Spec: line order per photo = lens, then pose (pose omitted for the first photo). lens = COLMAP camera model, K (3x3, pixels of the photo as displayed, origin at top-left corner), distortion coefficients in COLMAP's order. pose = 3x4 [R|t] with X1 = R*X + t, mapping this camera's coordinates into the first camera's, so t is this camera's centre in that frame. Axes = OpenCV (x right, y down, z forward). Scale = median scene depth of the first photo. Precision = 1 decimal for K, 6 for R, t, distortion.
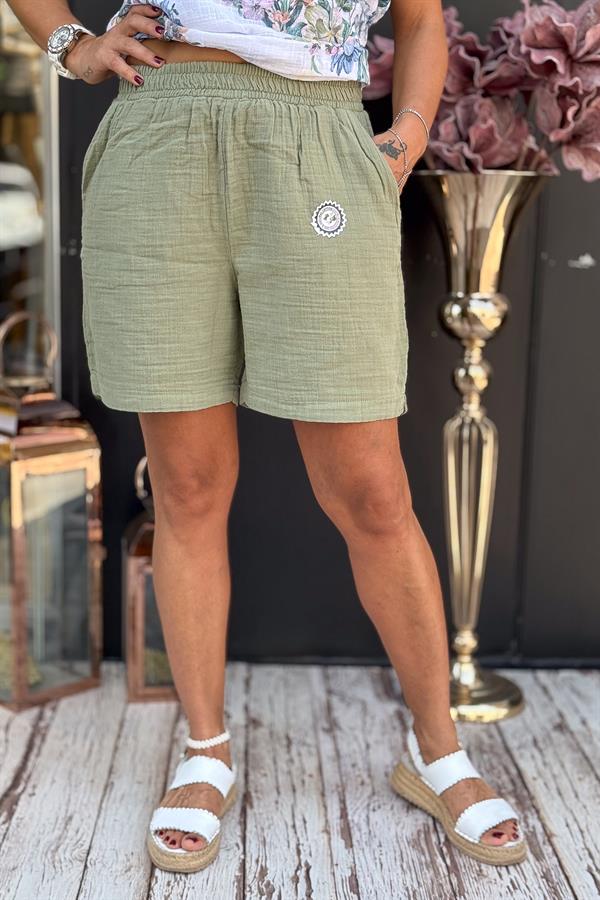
lens RADIAL K [[1352.6, 0, 278.3], [0, 1352.6, 440.2], [0, 0, 1]] dist [0.190403, 0.000000]
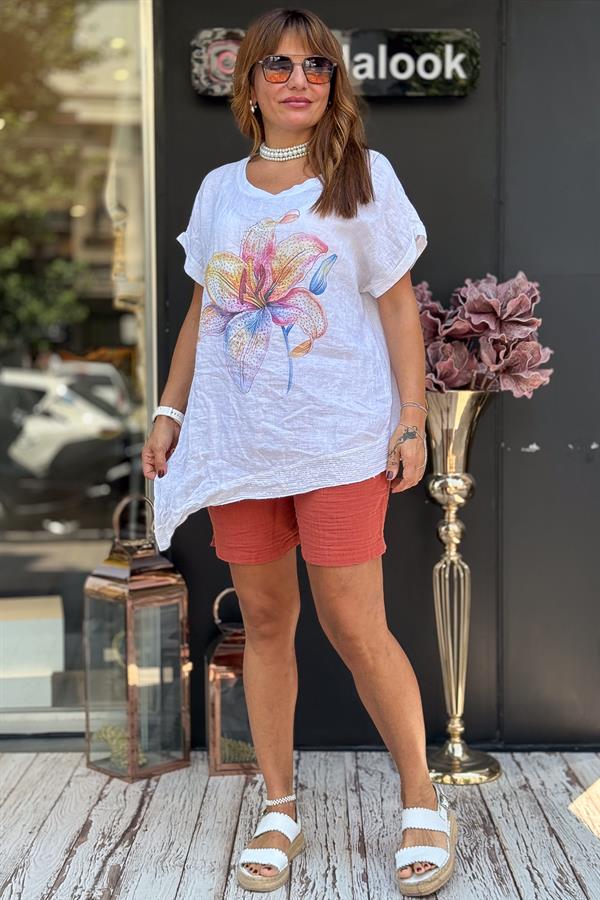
lens RADIAL K [[1352.6, 0, 305.4], [0, 1352.6, 450.9], [0, 0, 1]] dist [0.190403, 0.000000]
pose [[0.999032, -0.026591, -0.035037, 0.044233], [0.022303, 0.992814, -0.117569, 0.032782], [0.037911, 0.116674, 0.992446, -0.418721]]
